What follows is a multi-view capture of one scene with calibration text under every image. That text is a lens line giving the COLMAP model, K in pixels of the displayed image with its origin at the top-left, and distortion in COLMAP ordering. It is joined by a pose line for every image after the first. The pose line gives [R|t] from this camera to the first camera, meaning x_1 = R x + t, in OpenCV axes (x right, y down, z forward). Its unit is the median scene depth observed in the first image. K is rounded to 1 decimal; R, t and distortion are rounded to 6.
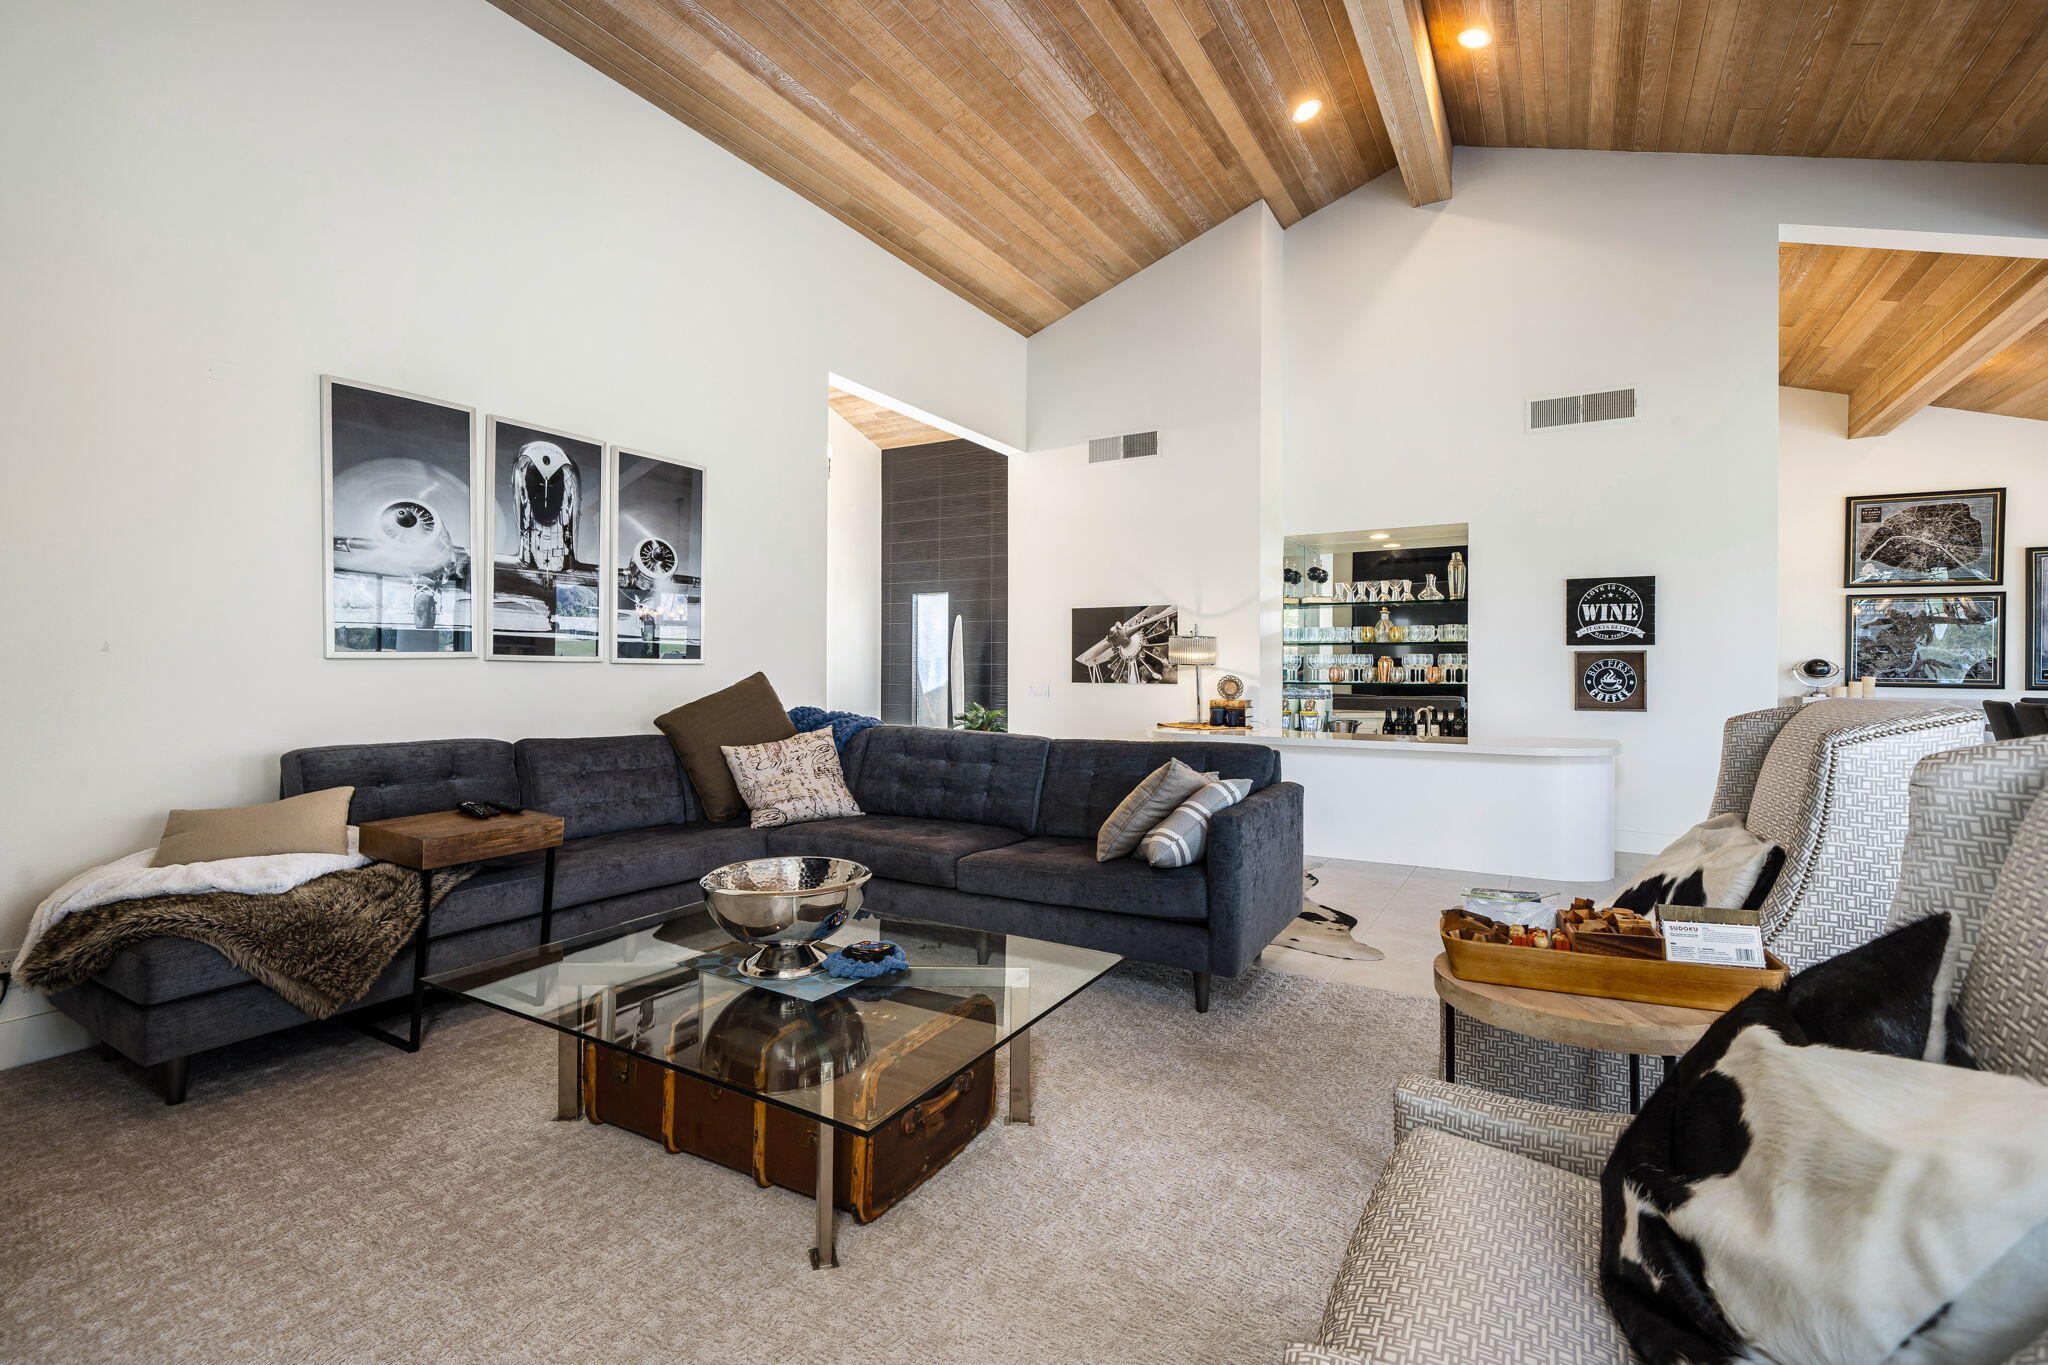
lens RADIAL K [[903.8, 0, 1020.2], [0, 903.8, 661.7], [0, 0, 1]] dist [0.001420, 0.000497]
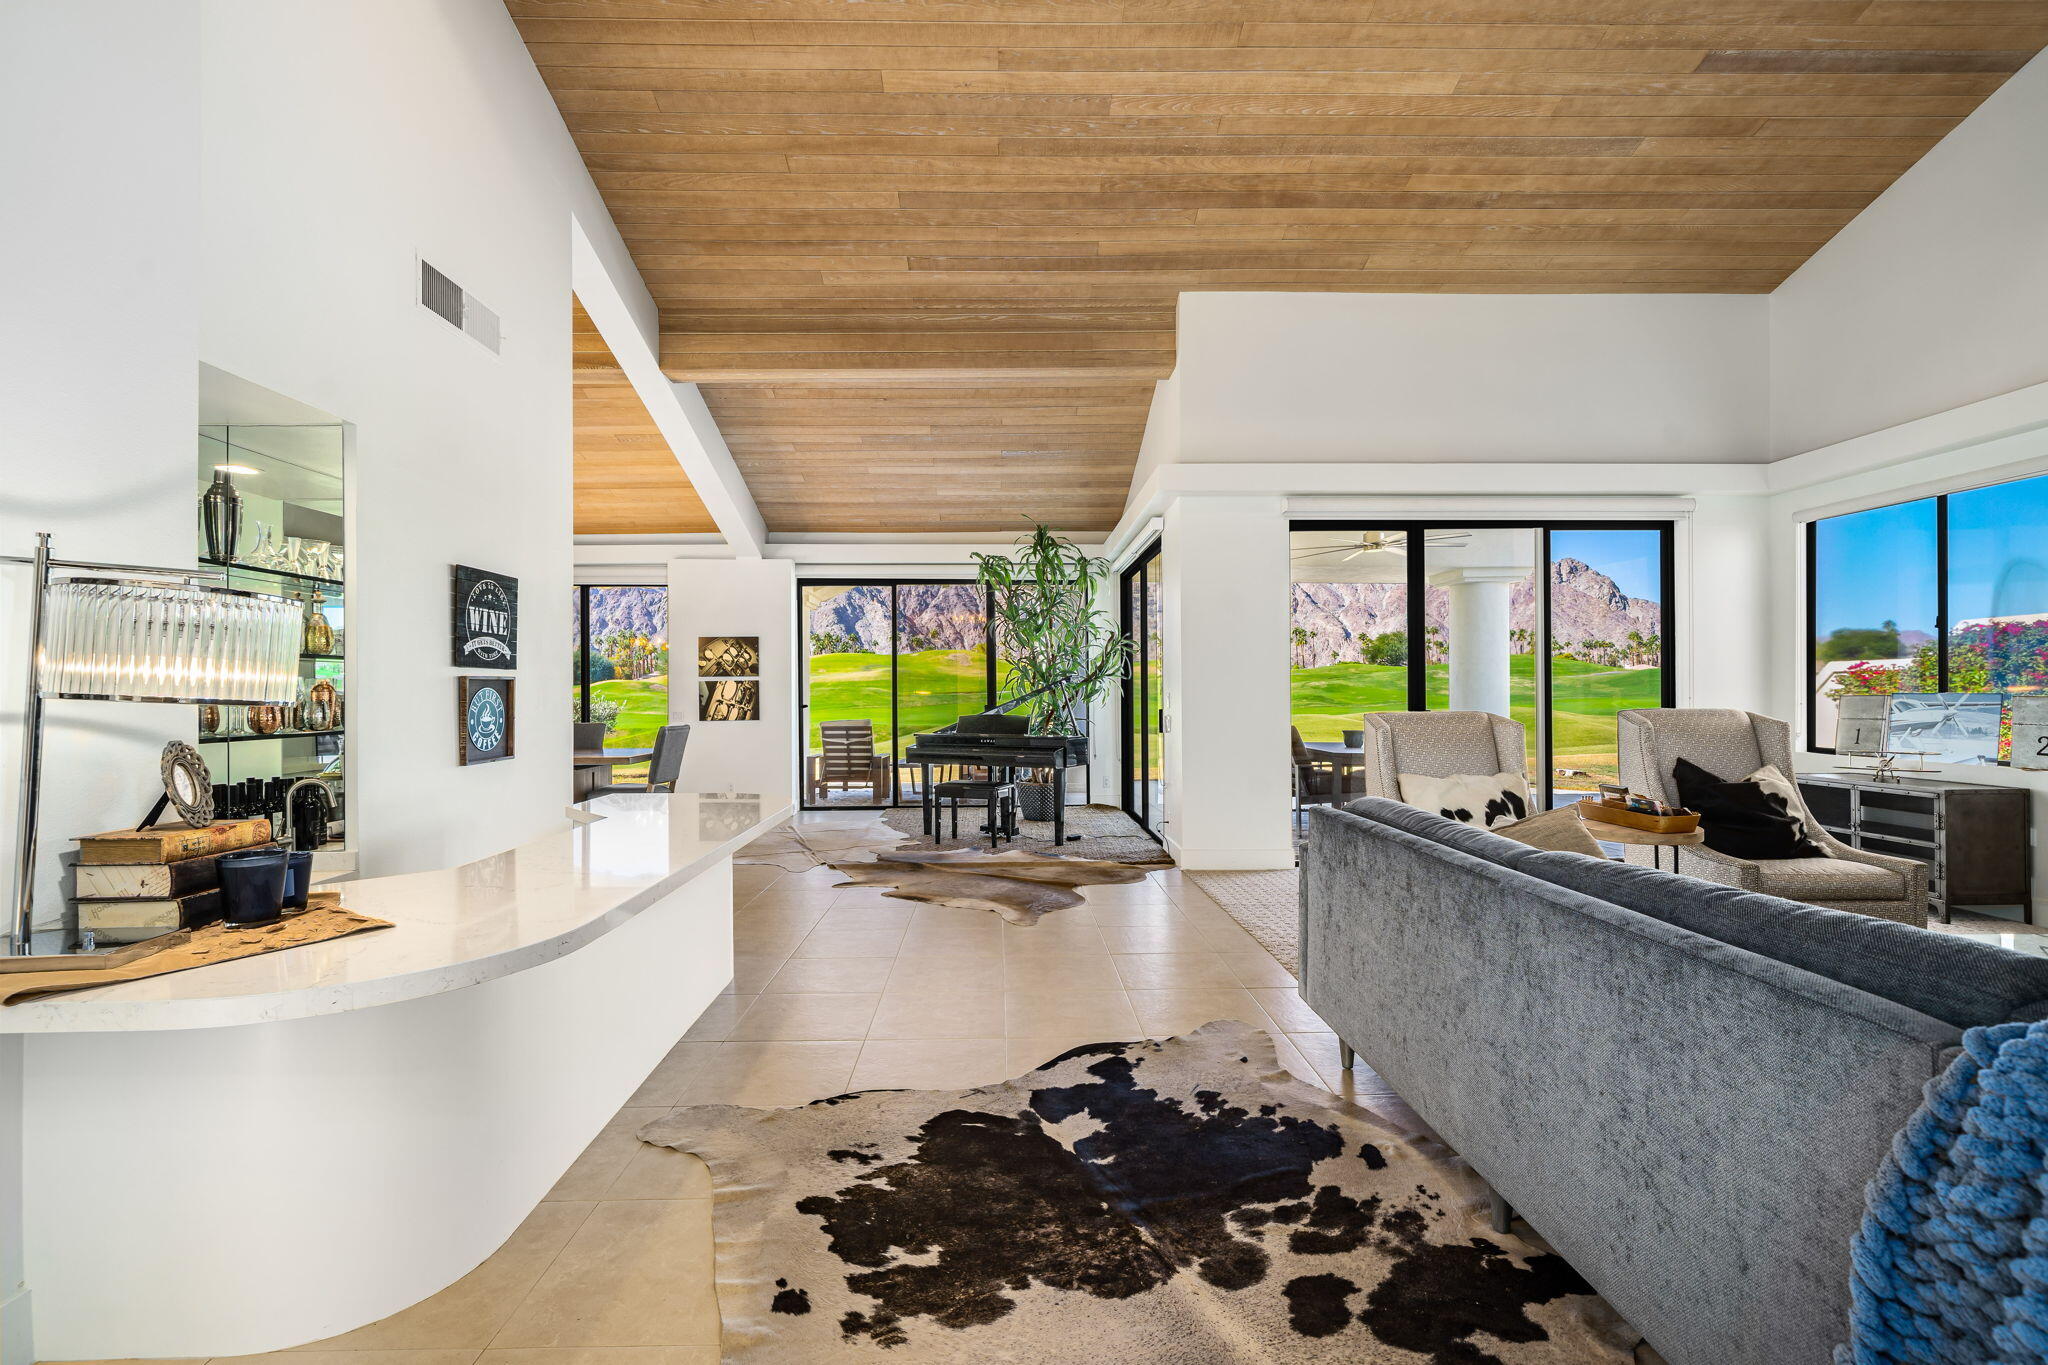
lens RADIAL K [[917.8, 0, 994.4], [0, 917.8, 687.7], [0, 0, 1]] dist [0.002744, 0.000467]
pose [[-0.526323, -0.000267, 0.850284, -0.205161], [-0.002928, 0.999995, -0.001498, -0.004214], [-0.850279, -0.003279, -0.526321, 1.332270]]
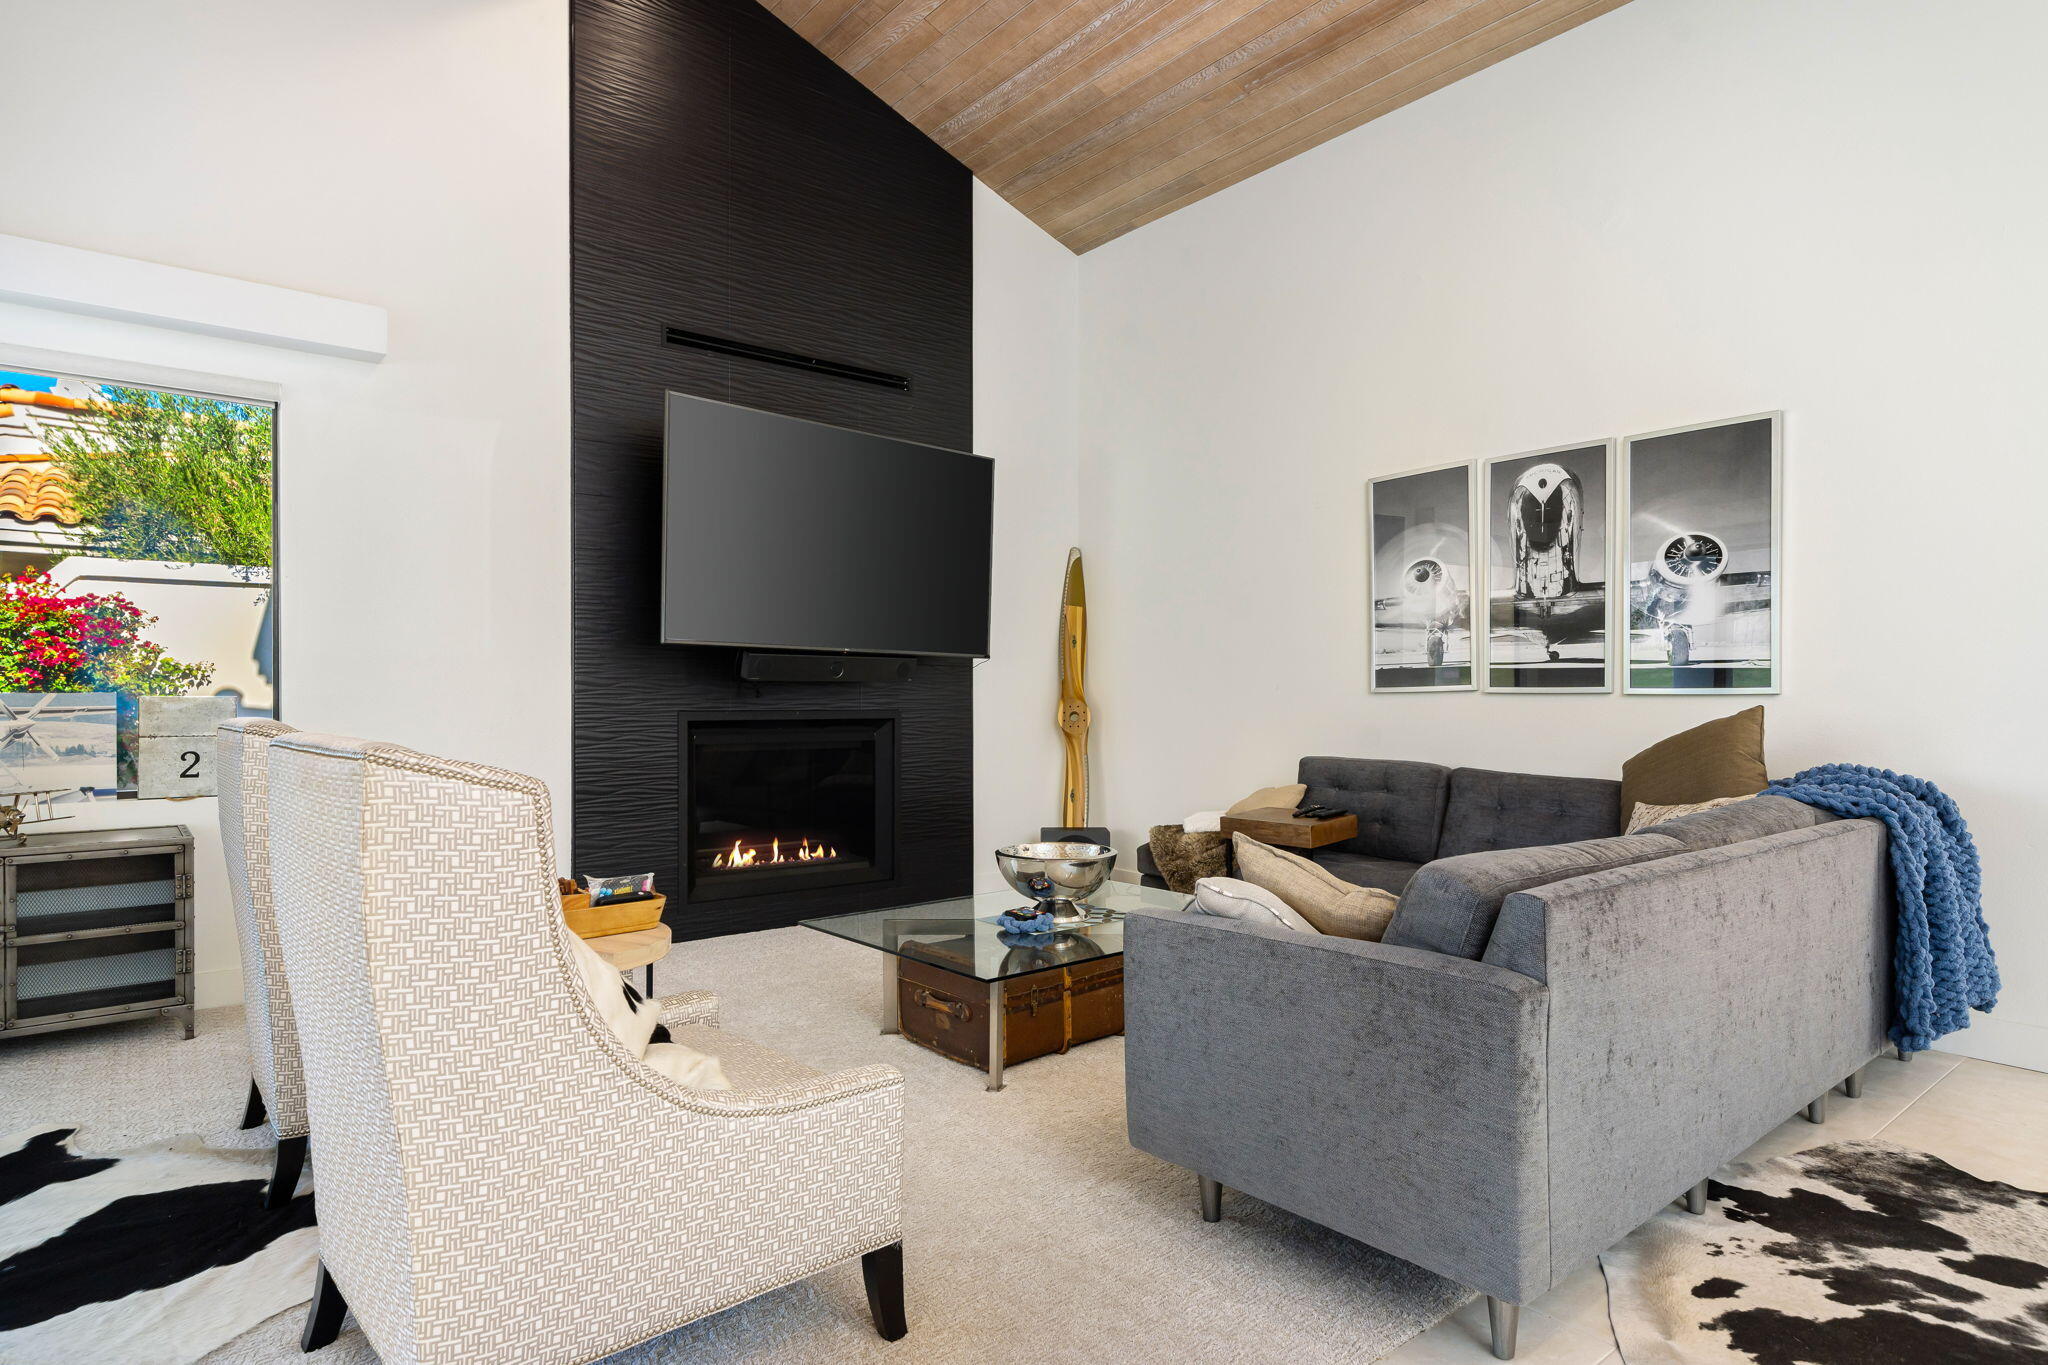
lens RADIAL K [[1100.7, 0, 1037.6], [0, 1100.7, 692.2], [0, 0, 1]] dist [-0.000833, 0.000525]
pose [[-0.325844, -0.011288, -0.945356, 0.656633], [0.004007, 0.999903, -0.013320, 0.010509], [0.945415, -0.008128, -0.325767, 0.762132]]
